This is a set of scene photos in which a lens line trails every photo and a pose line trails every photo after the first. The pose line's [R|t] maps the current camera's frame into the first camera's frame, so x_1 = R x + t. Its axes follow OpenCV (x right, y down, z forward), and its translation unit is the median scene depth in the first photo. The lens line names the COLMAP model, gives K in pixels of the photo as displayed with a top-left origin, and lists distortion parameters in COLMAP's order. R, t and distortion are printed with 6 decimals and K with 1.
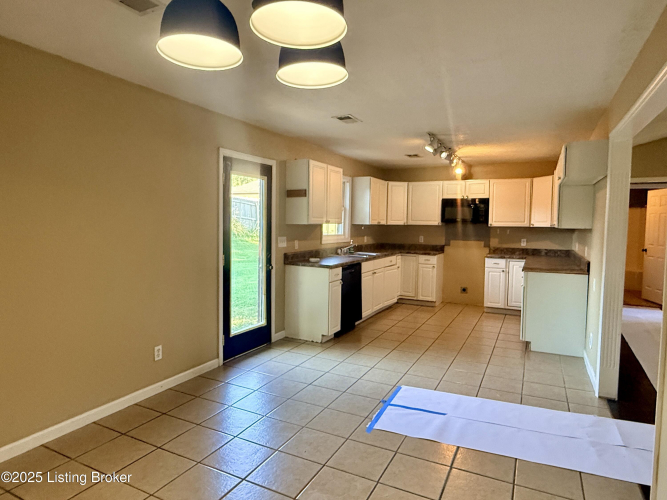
lens RADIAL K [[407.9, 0, 333.0], [0, 407.9, 249.6], [0, 0, 1]] dist [-0.006500, 0.006137]
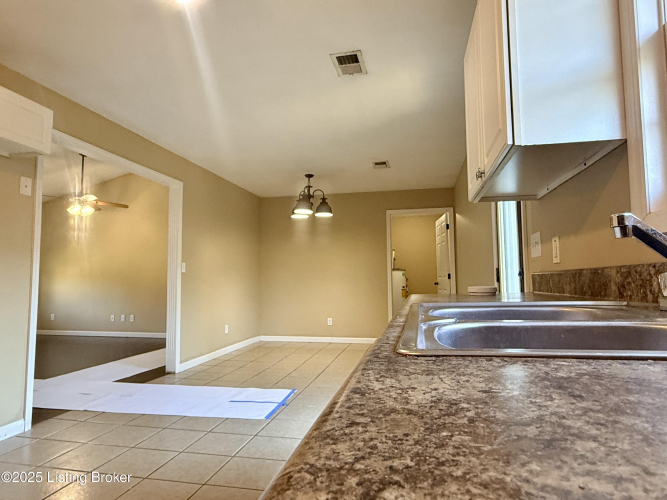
lens RADIAL K [[407.9, 0, 333.0], [0, 407.9, 248.5], [0, 0, 1]] dist [-0.006500, 0.006137]
pose [[-0.966638, -0.028246, -0.254582, 0.266590], [-0.022669, 0.999435, -0.024817, -0.000398], [0.255140, -0.018218, -0.966733, 1.931277]]
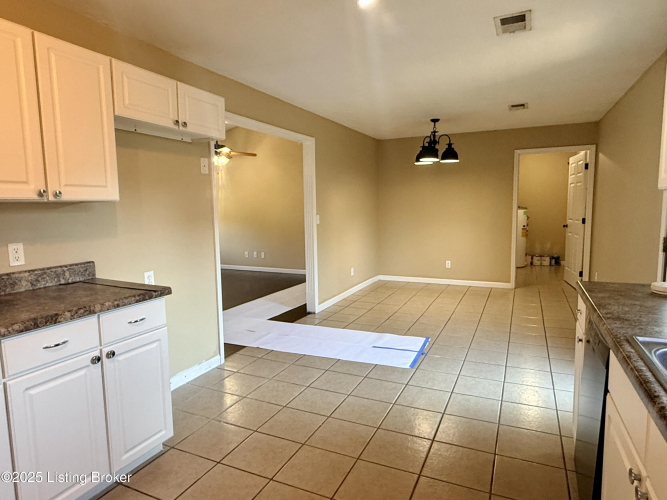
lens RADIAL K [[407.9, 0, 335.2], [0, 407.9, 249.9], [0, 0, 1]] dist [-0.006500, 0.006137]
pose [[-0.999548, 0.003014, -0.029903, 0.383844], [-0.002007, 0.986043, 0.166481, -0.097284], [0.029987, 0.166465, -0.985591, 1.957374]]
